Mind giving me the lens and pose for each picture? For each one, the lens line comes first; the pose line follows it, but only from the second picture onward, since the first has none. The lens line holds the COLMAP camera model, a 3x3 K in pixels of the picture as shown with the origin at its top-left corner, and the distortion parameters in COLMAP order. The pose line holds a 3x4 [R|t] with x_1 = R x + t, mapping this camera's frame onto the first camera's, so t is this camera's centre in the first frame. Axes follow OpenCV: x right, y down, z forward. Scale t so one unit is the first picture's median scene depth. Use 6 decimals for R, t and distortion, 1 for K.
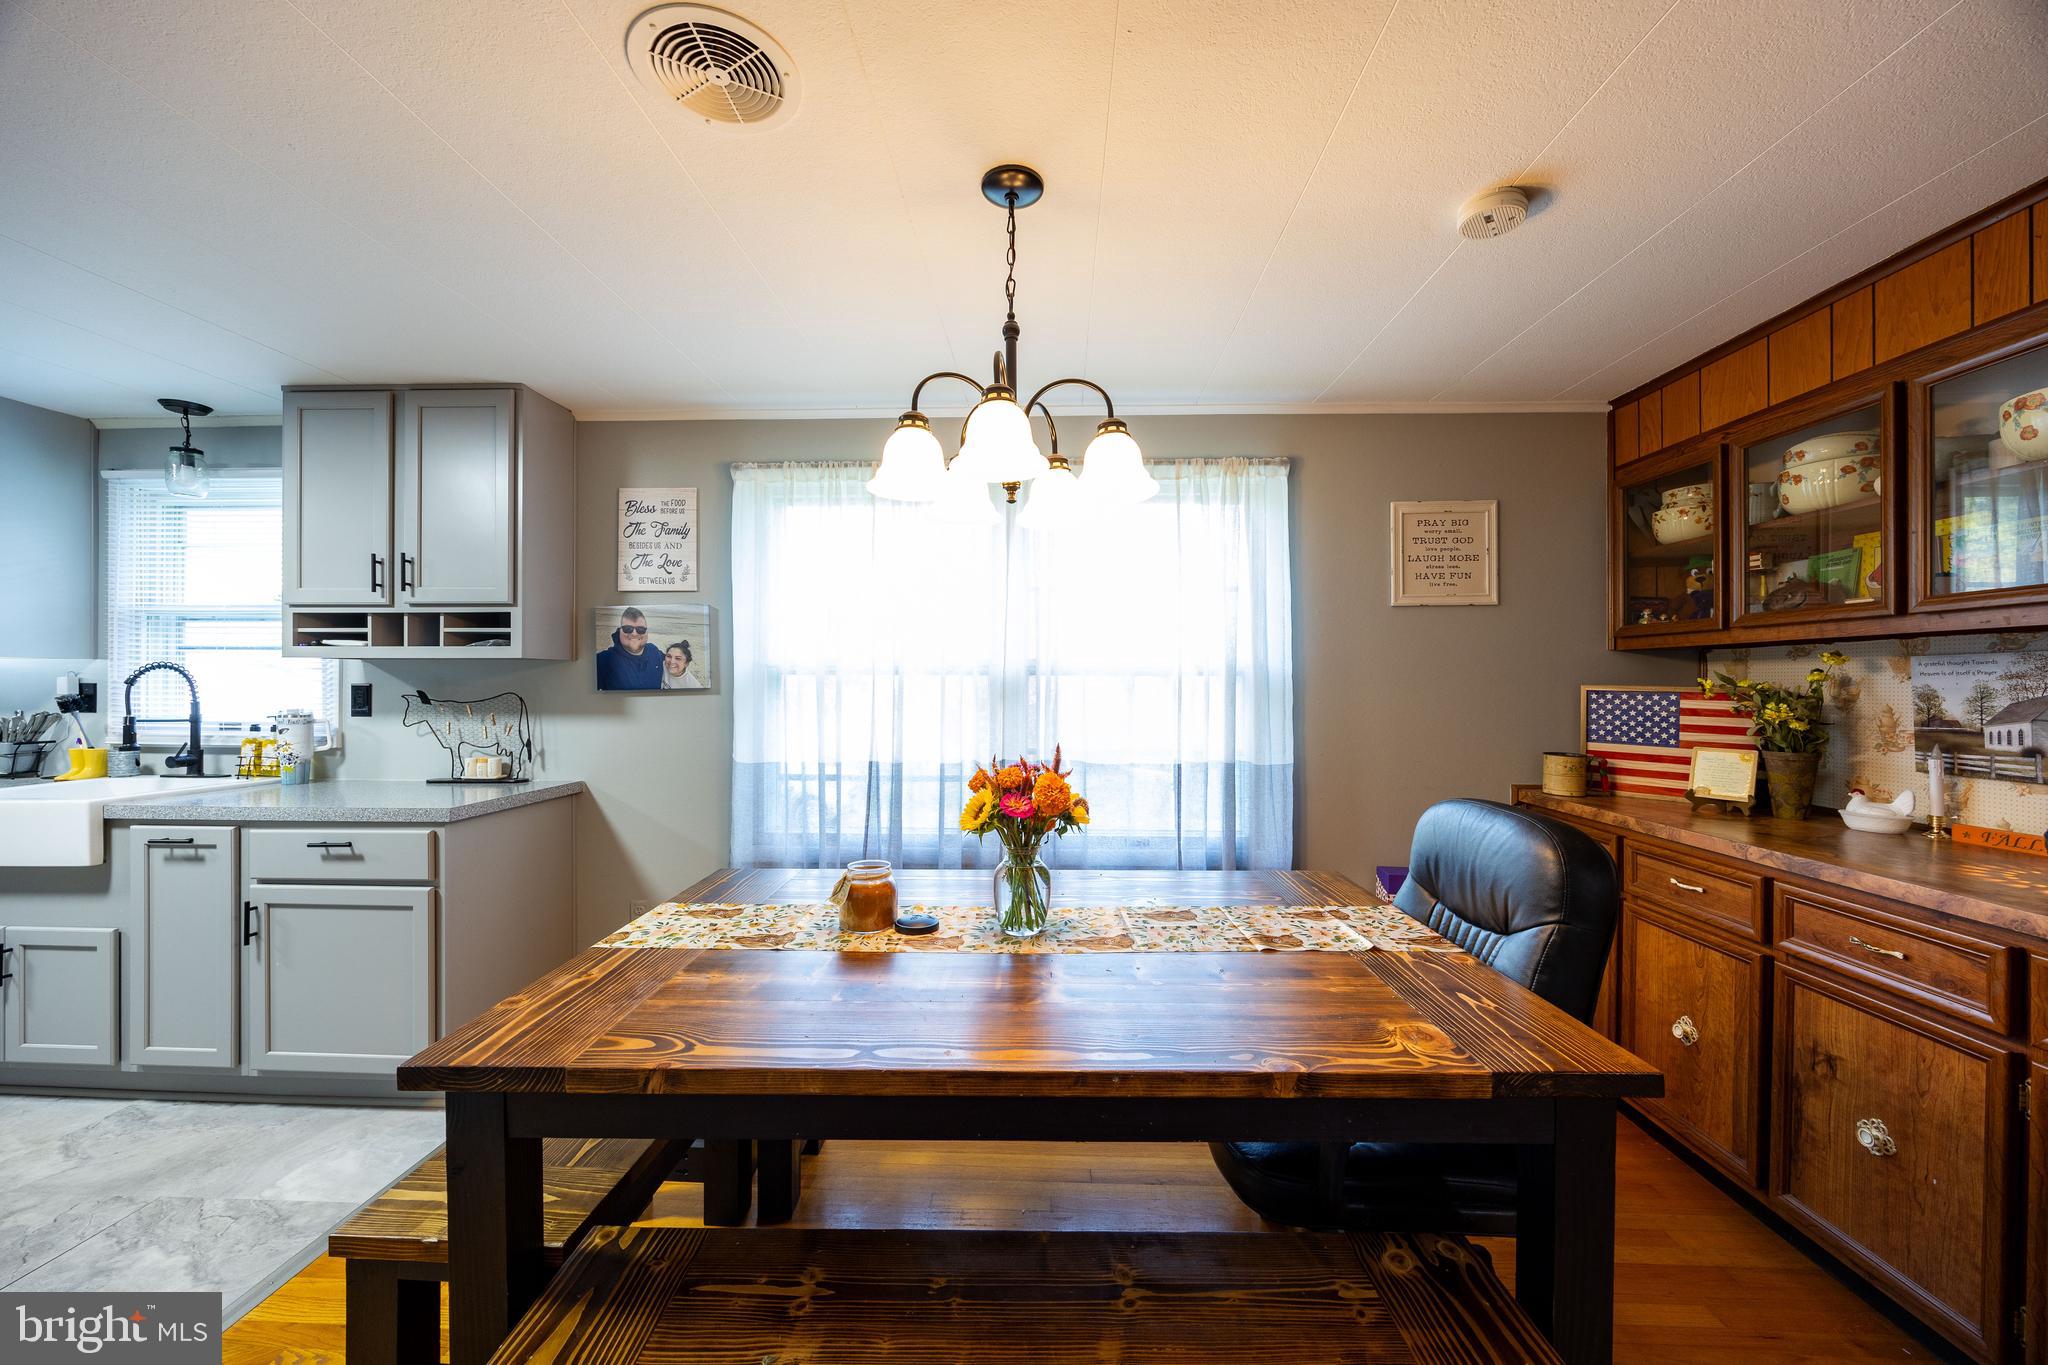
lens RADIAL K [[781.3, 0, 1024.0], [0, 781.3, 682.5], [0, 0, 1]] dist [-0.000598, -0.000099]
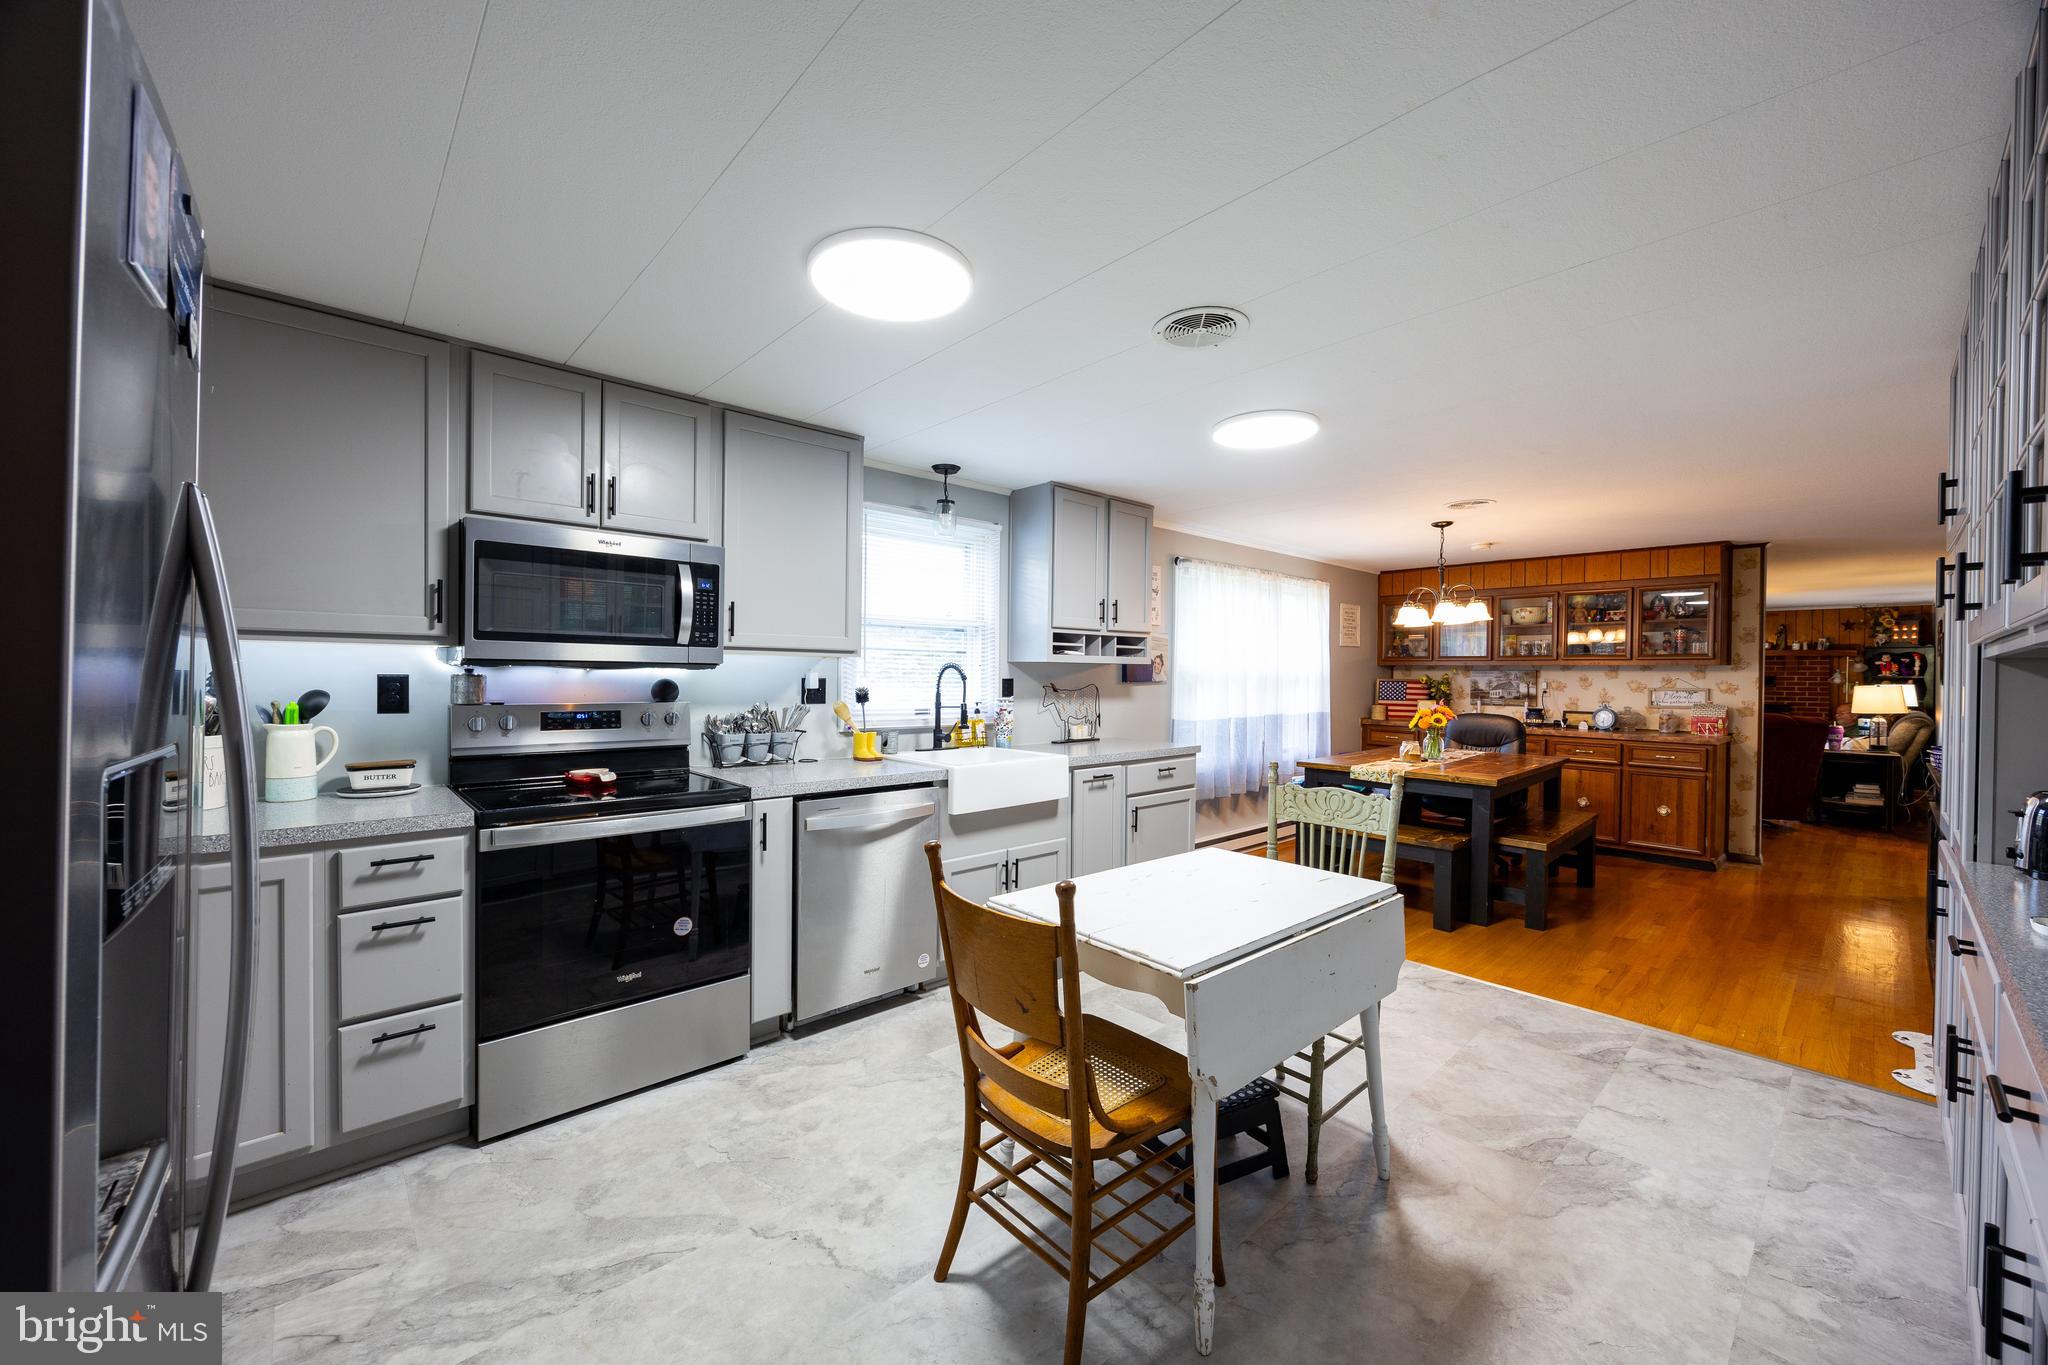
lens RADIAL K [[781.3, 0, 1024.0], [0, 781.3, 682.5], [0, 0, 1]] dist [-0.000598, -0.000099]
pose [[0.708495, -0.004516, 0.705702, -1.895279], [-0.006933, 0.999887, 0.013360, -0.010749], [-0.705682, -0.014358, 0.708383, -0.030443]]
